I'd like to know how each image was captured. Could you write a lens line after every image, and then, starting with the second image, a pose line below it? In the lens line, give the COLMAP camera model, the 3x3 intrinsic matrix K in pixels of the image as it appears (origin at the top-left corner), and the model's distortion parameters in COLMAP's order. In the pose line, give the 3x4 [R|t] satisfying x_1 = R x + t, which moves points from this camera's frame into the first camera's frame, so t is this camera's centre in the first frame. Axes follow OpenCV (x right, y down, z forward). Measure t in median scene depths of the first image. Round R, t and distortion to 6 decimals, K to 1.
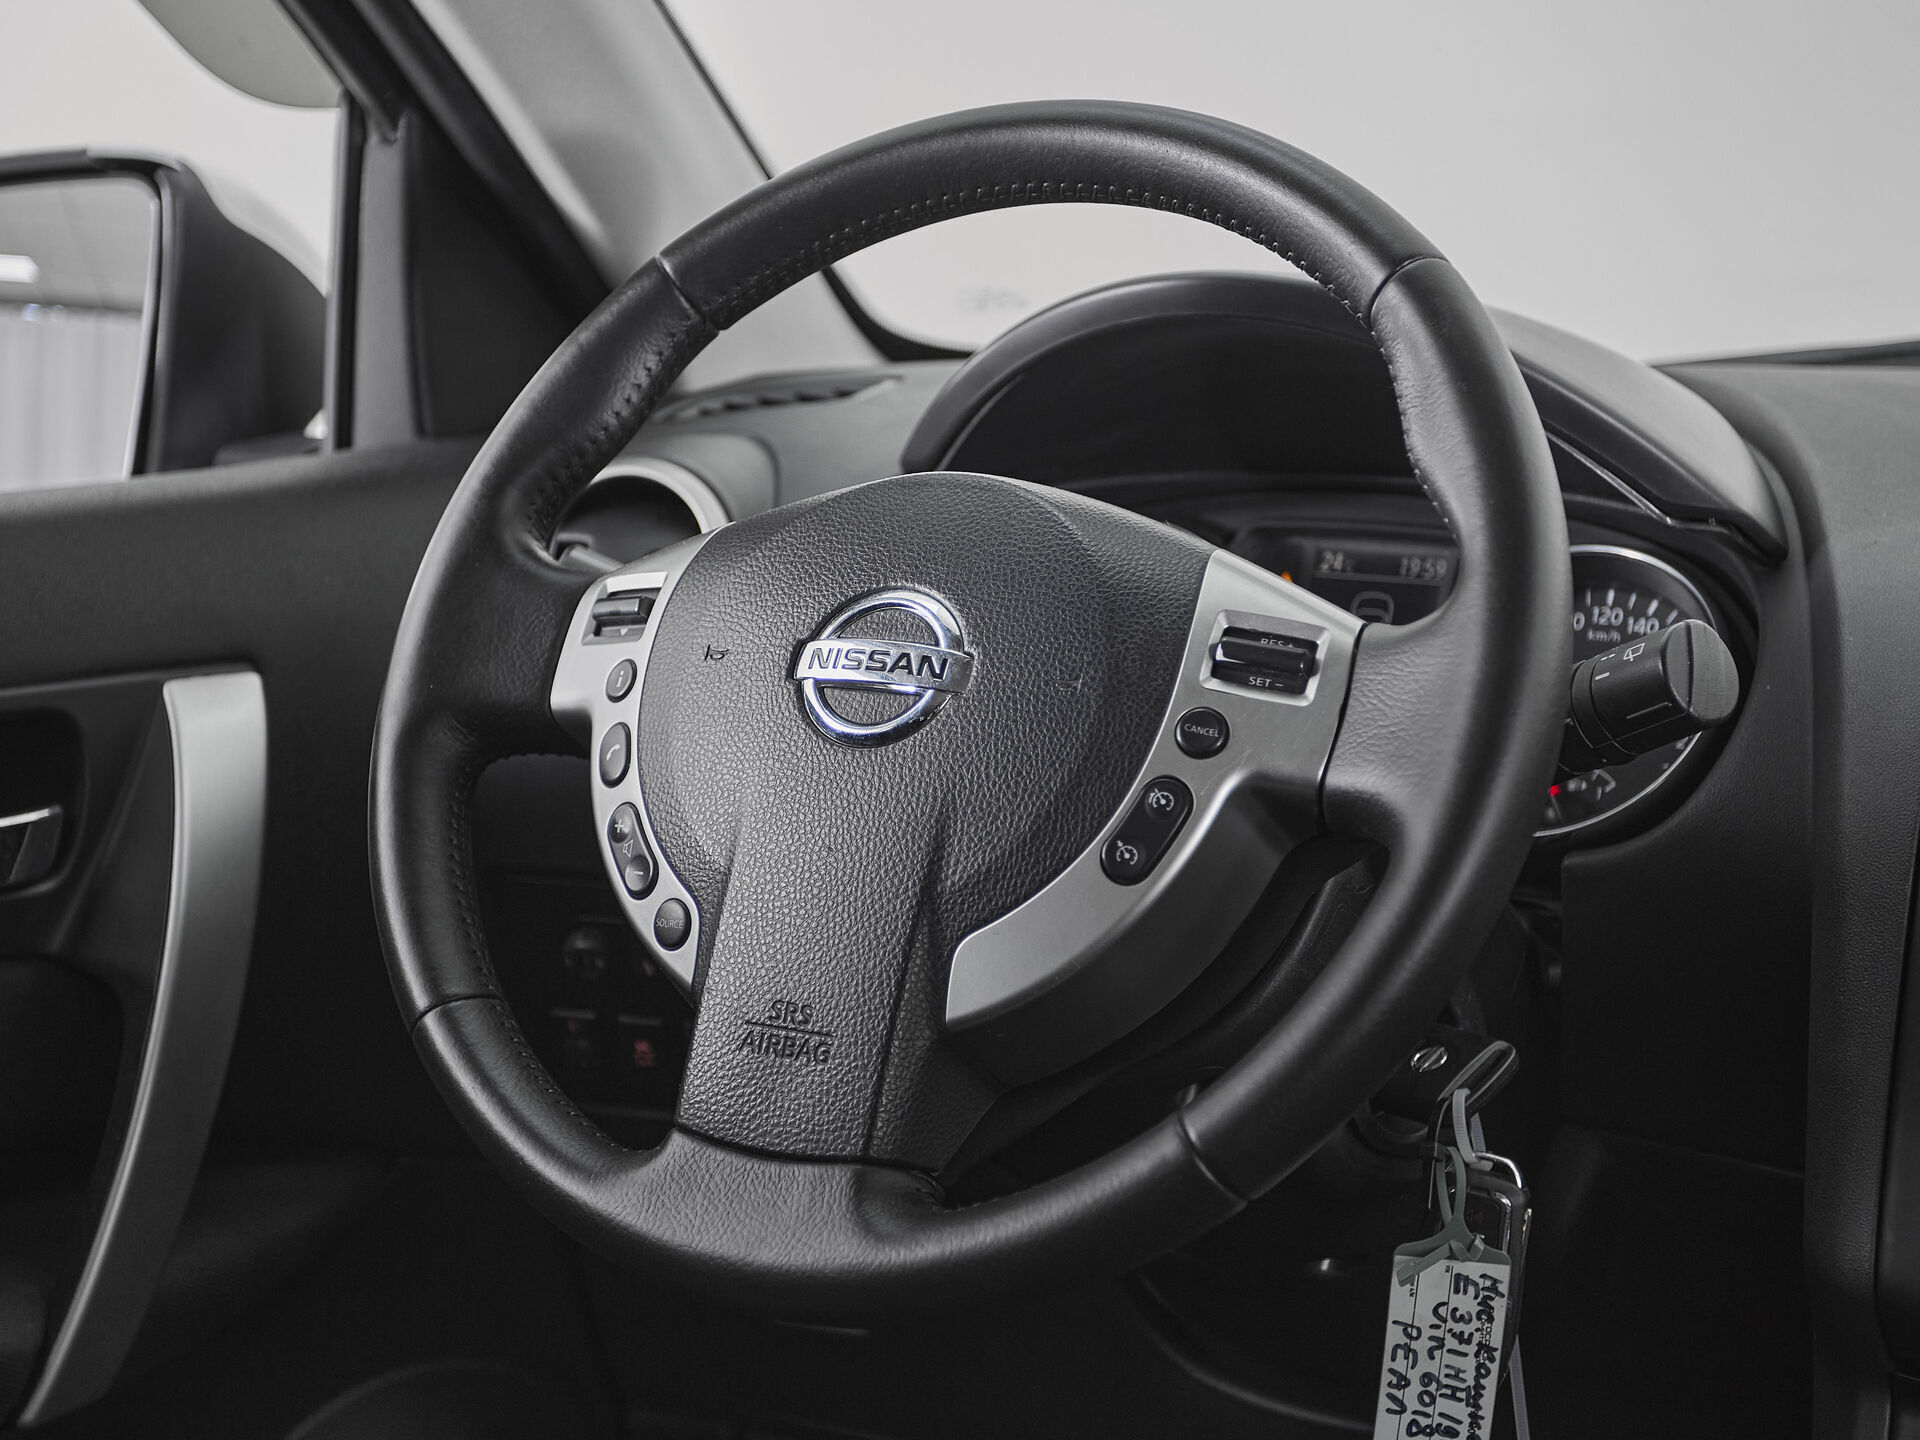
lens RADIAL K [[3015.1, 0, 869.2], [0, 3015.1, 722.3], [0, 0, 1]] dist [0.009081, 0.018865]
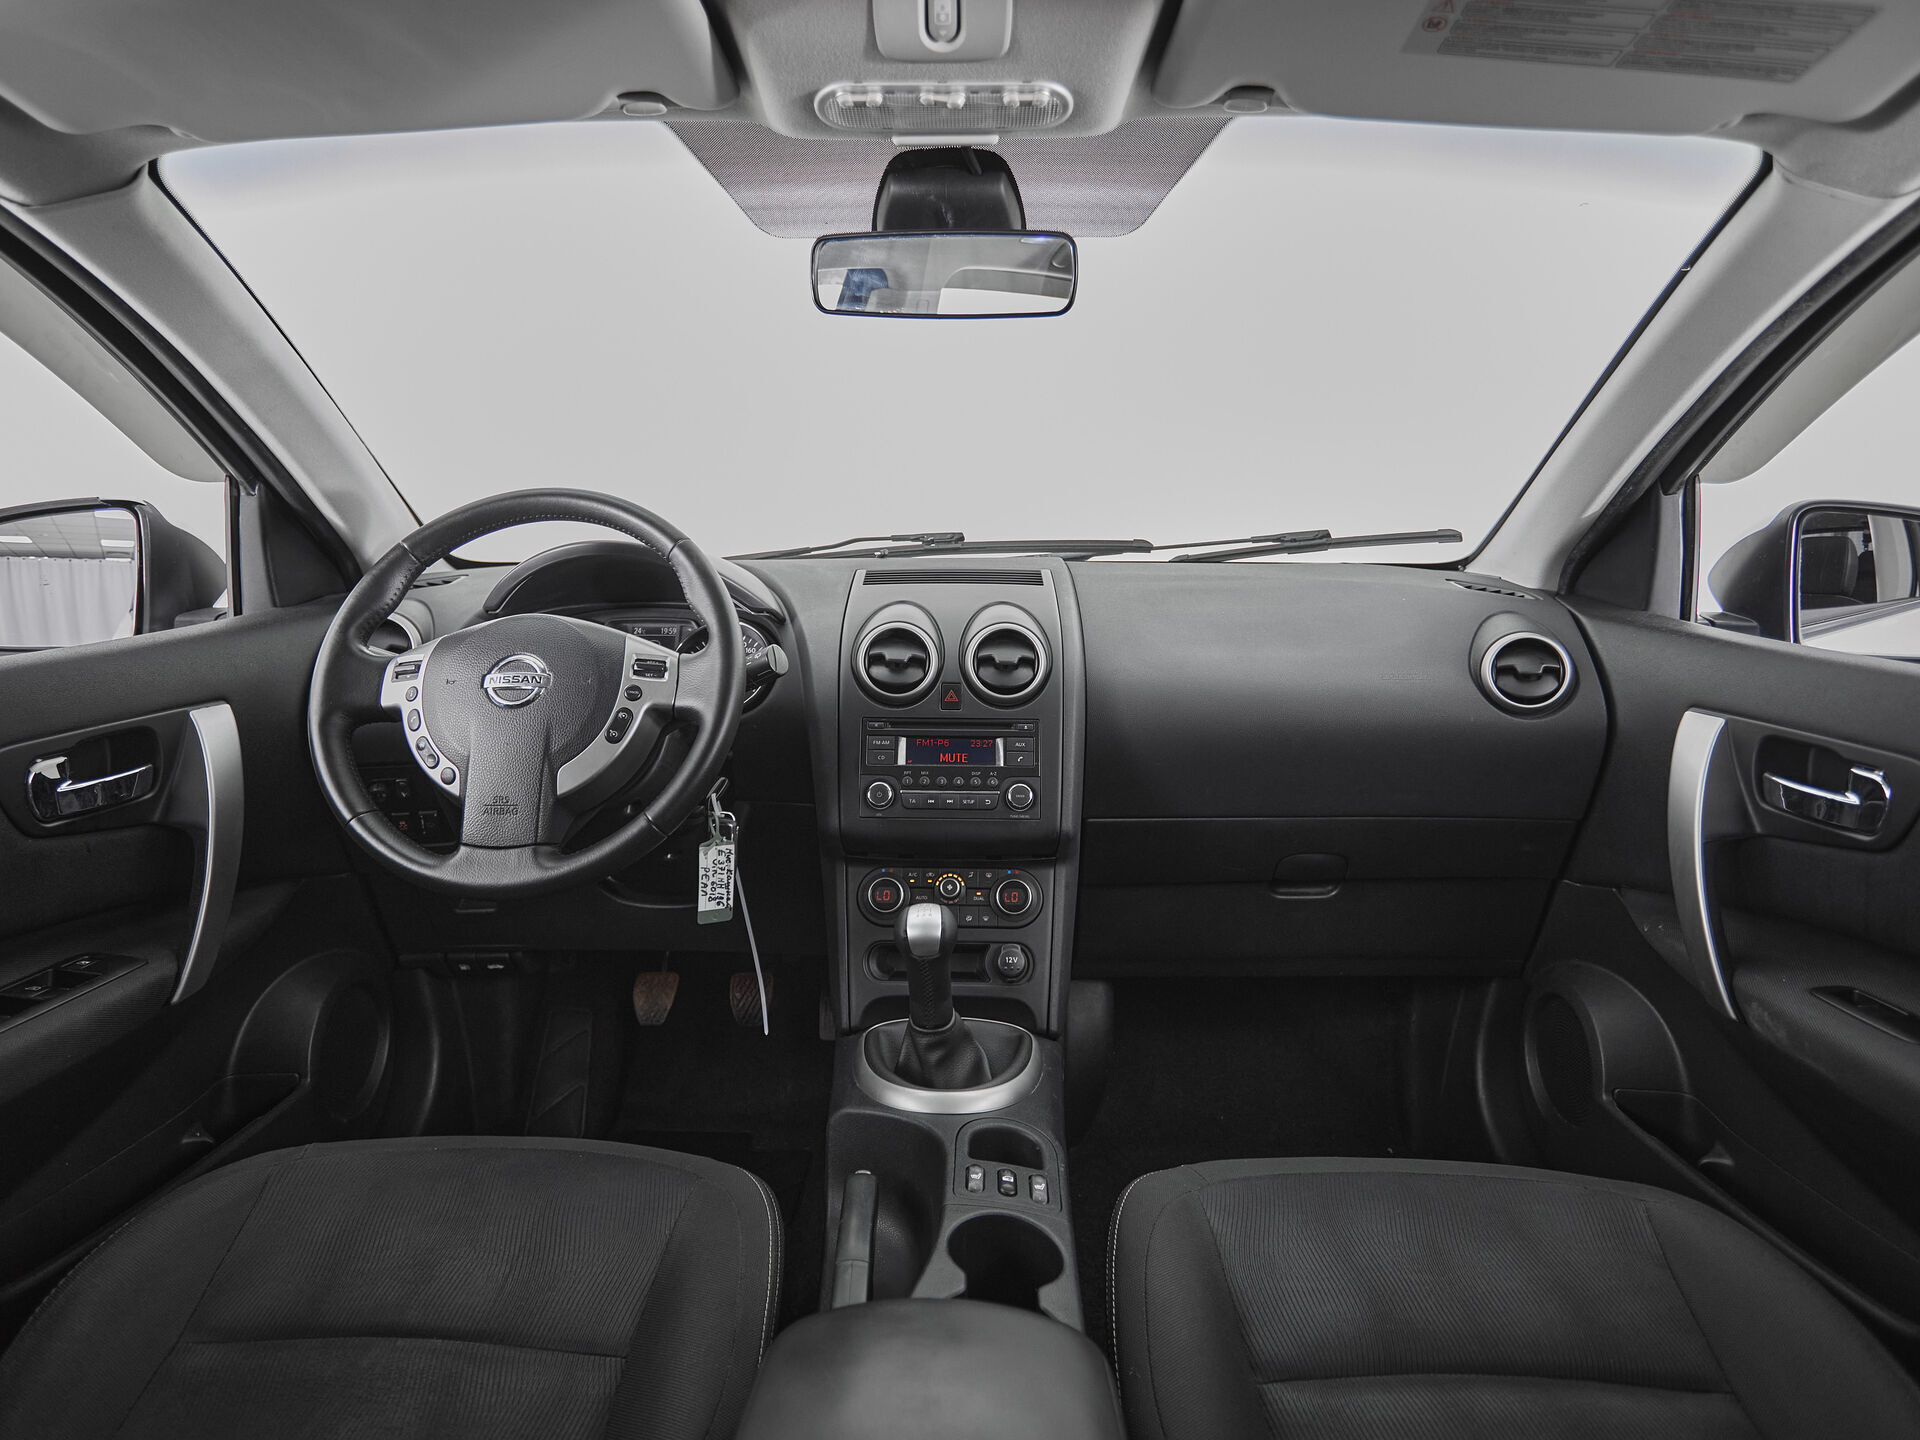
lens RADIAL K [[1046.3, 0, 946.4], [0, 1046.3, 717.8], [0, 0, 1]] dist [-0.002946, -0.000993]
pose [[0.873182, -0.110185, 0.474777, -0.114577], [0.086943, 0.993700, 0.070715, -0.017755], [-0.479578, -0.020469, 0.877261, -0.108610]]
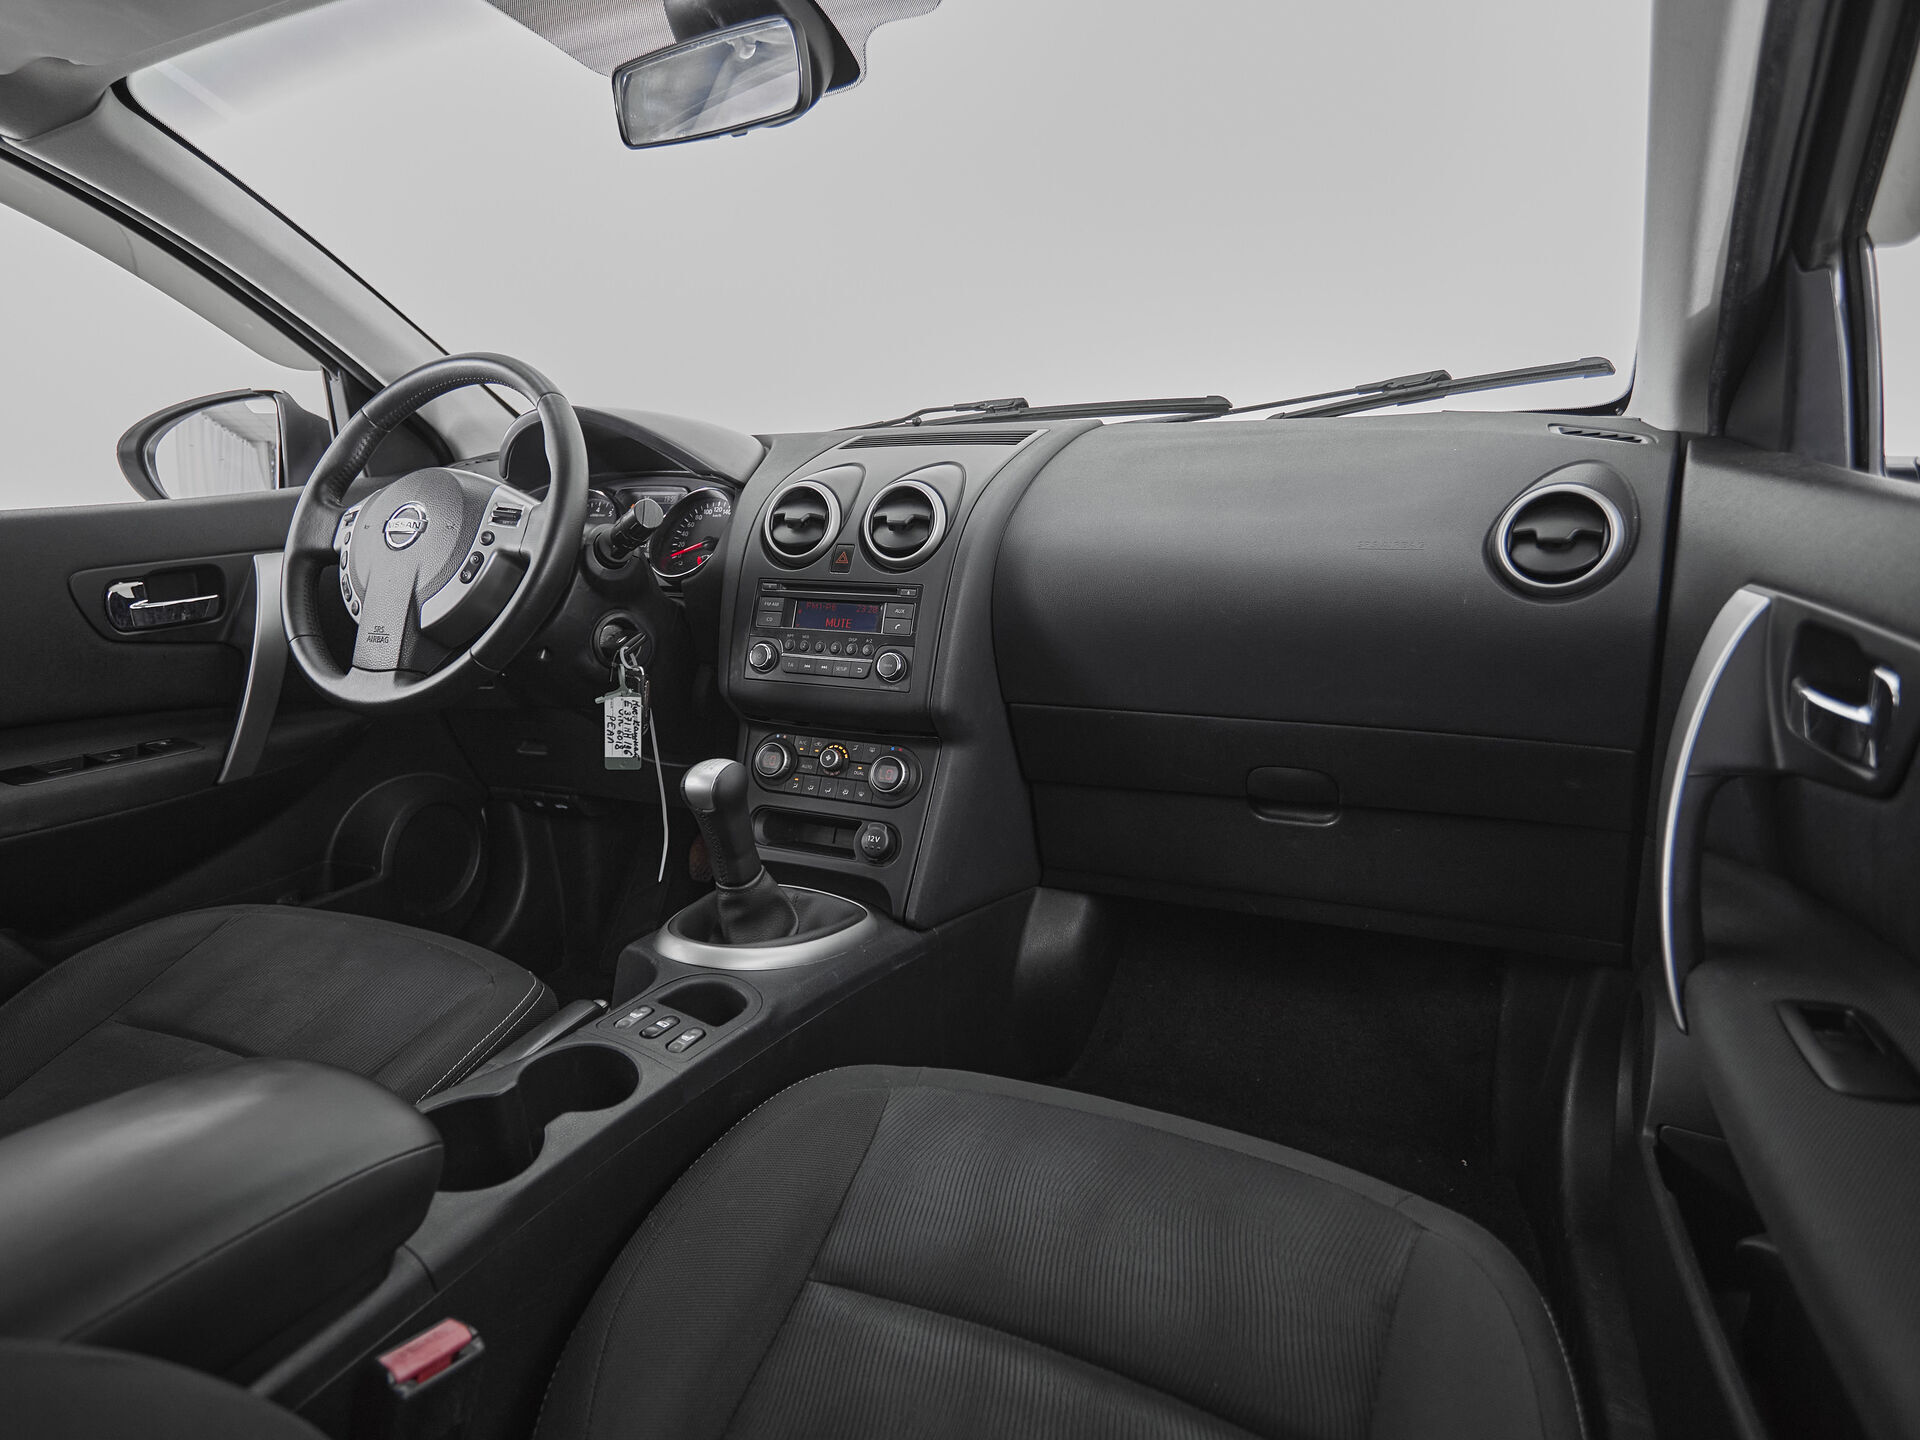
lens RADIAL K [[1089.0, 0, 902.7], [0, 1089.0, 712.9], [0, 0, 1]] dist [-0.001954, -0.001285]
pose [[0.995313, -0.068511, 0.068248, 0.435604], [0.061204, 0.992698, 0.103943, 0.090867], [-0.074871, -0.099279, 0.992239, -0.250888]]
